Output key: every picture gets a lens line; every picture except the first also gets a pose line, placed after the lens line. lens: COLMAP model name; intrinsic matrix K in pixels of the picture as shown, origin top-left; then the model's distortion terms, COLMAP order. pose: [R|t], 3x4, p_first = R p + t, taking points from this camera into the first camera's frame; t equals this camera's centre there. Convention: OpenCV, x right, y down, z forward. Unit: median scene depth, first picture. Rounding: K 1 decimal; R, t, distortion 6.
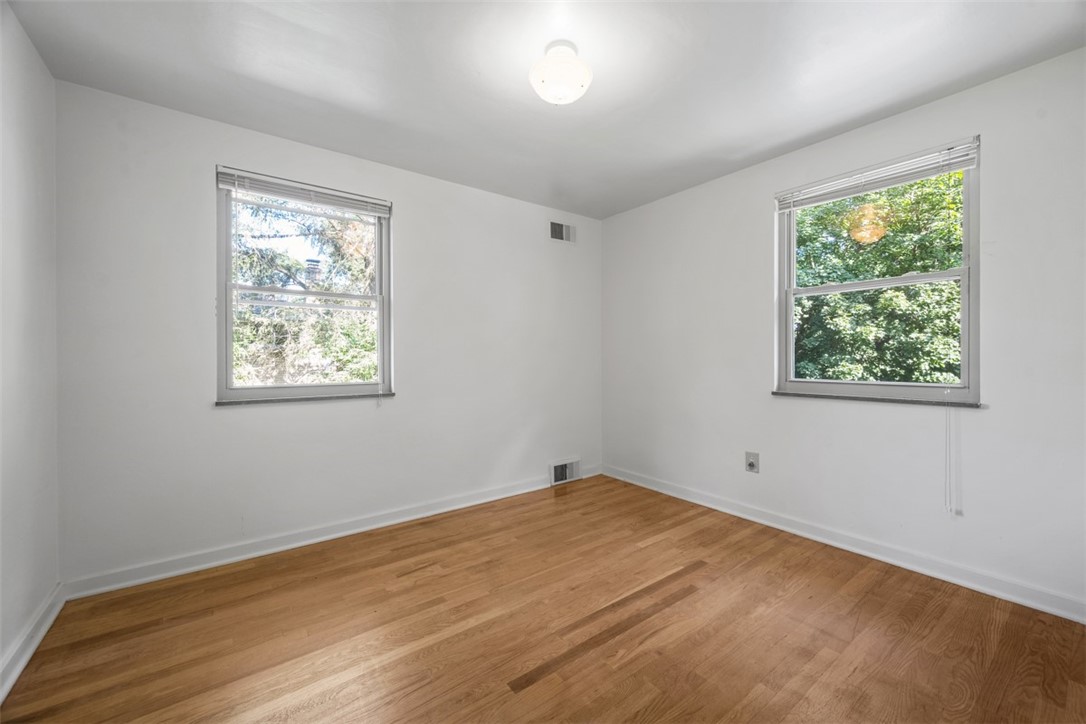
lens RADIAL K [[434.4, 0, 538.1], [0, 434.4, 357.8], [0, 0, 1]] dist [-0.005684, 0.000015]
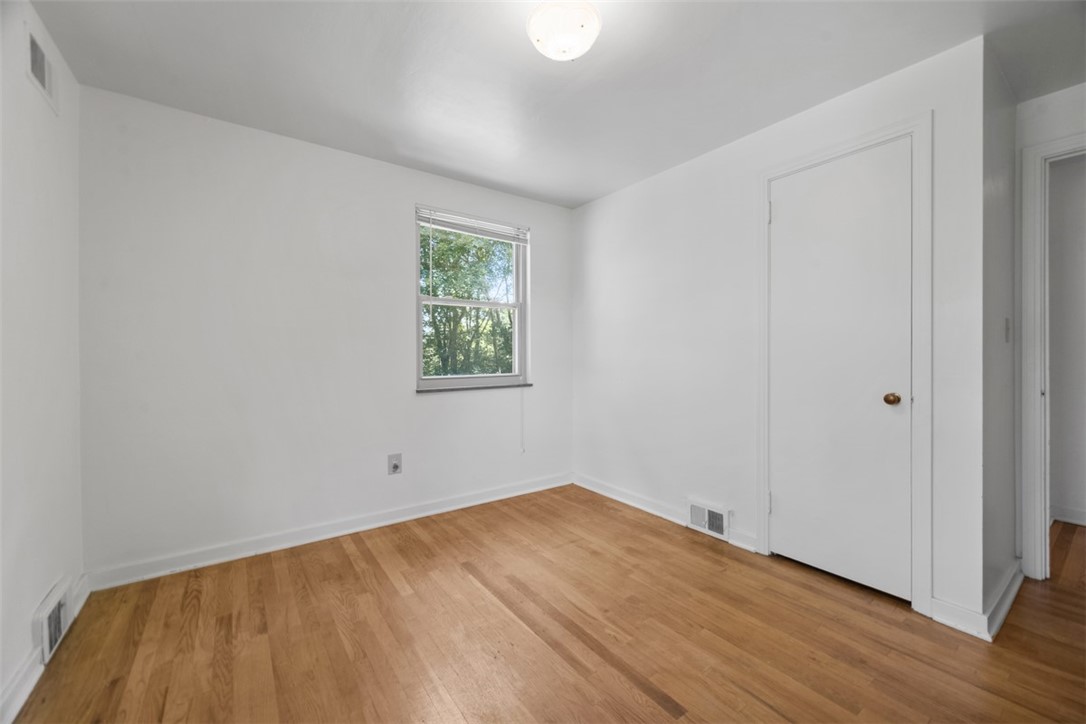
lens RADIAL K [[434.4, 0, 552.6], [0, 434.4, 356.1], [0, 0, 1]] dist [-0.005684, 0.000015]
pose [[-0.001881, -0.001880, 0.999996, -0.568356], [0.012876, 0.999915, 0.001904, -0.002885], [-0.999915, 0.012880, -0.001856, 0.735045]]
